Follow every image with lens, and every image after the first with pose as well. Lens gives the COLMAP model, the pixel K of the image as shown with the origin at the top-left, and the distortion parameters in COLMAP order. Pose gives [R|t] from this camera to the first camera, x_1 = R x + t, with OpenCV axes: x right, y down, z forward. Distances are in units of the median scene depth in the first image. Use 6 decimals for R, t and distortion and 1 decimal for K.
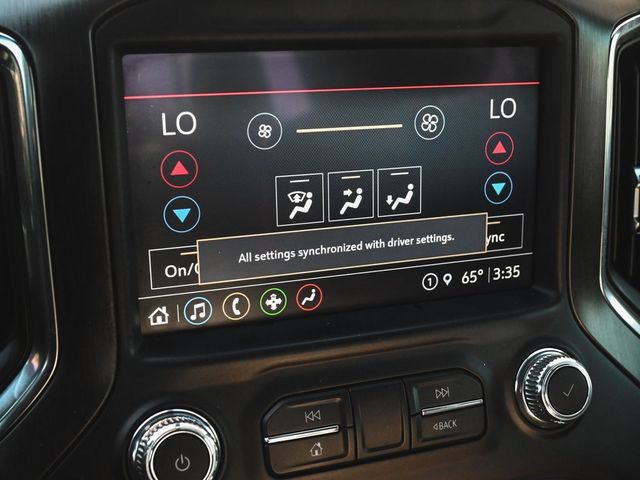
lens RADIAL K [[836.3, 0, 320.0], [0, 836.3, 240.0], [0, 0, 1]] dist [-0.015449, 0.009267]
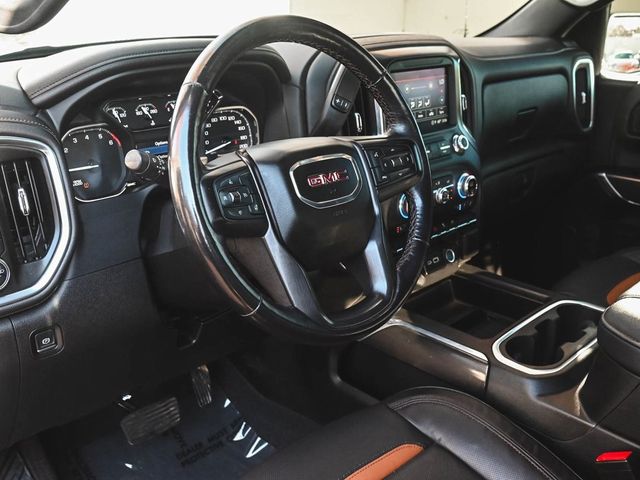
lens RADIAL K [[688.4, 0, 320.0], [0, 688.4, 240.0], [0, 0, 1]] dist [0.050933, -0.001535]
pose [[0.900870, -0.175092, 0.397211, -2.012007], [0.185606, 0.982549, 0.012159, 0.518197], [-0.392408, 0.062771, 0.917647, -2.119227]]
